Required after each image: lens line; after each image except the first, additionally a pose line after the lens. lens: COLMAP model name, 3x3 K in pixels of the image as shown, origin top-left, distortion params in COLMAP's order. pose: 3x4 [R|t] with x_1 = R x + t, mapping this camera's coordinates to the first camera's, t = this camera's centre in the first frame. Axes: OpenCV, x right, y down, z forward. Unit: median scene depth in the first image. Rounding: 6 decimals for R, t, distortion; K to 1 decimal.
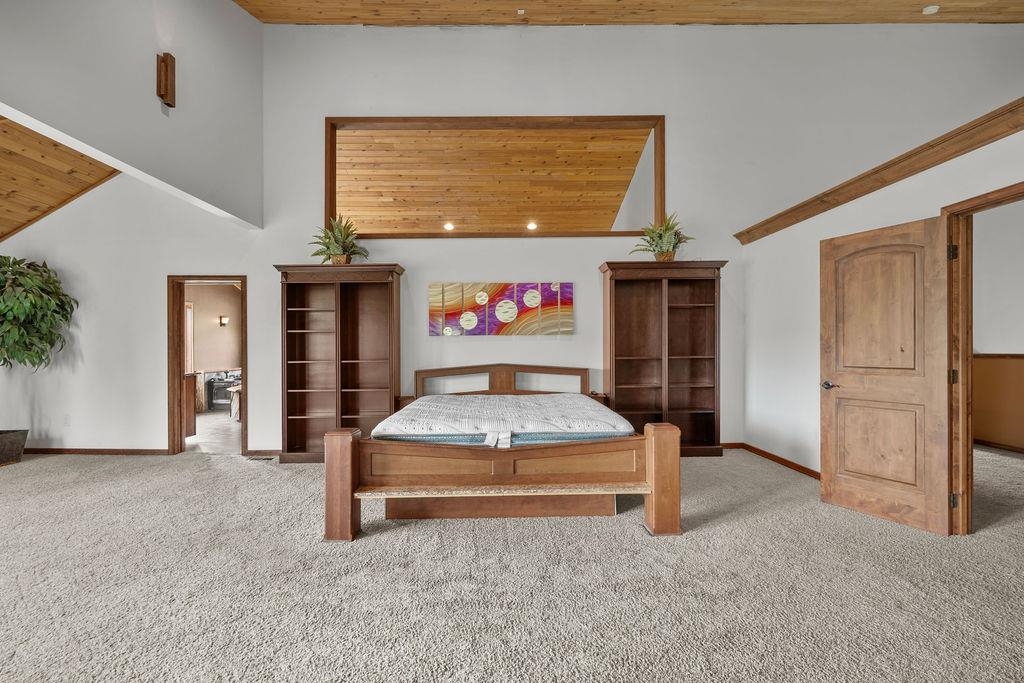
lens RADIAL K [[451.0, 0, 512.7], [0, 451.0, 347.1], [0, 0, 1]] dist [0.002963, 0.000354]
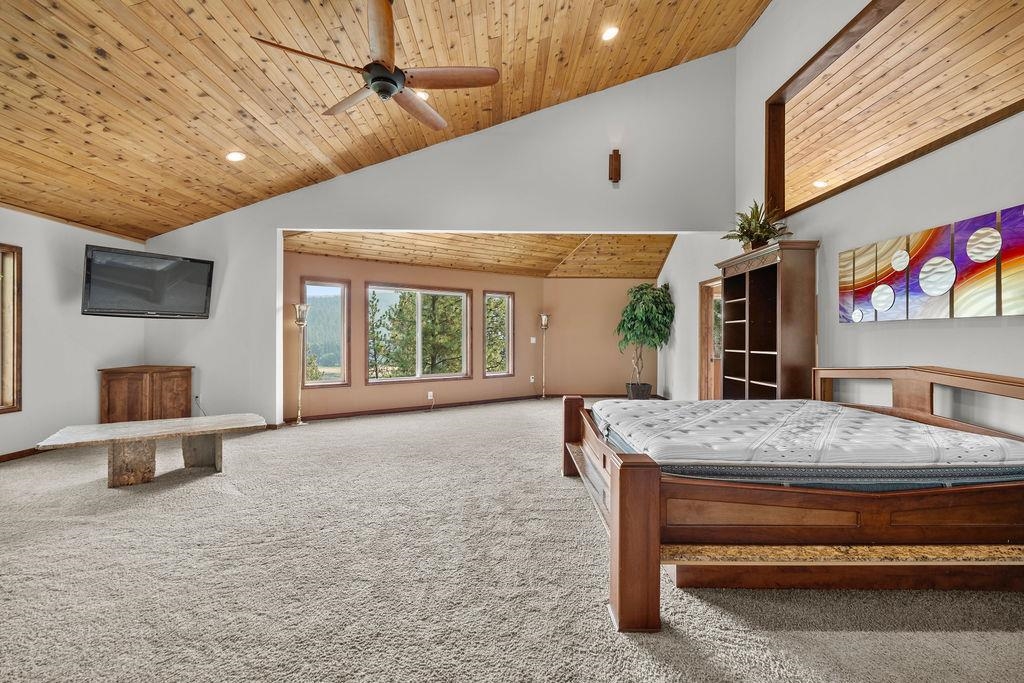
lens RADIAL K [[451.0, 0, 512.8], [0, 451.0, 336.5], [0, 0, 1]] dist [0.002963, 0.000354]
pose [[-0.022332, 0.005324, -0.999736, 0.570086], [-0.005605, 0.999969, 0.005451, -0.003876], [0.999735, 0.005725, -0.022301, 0.481332]]
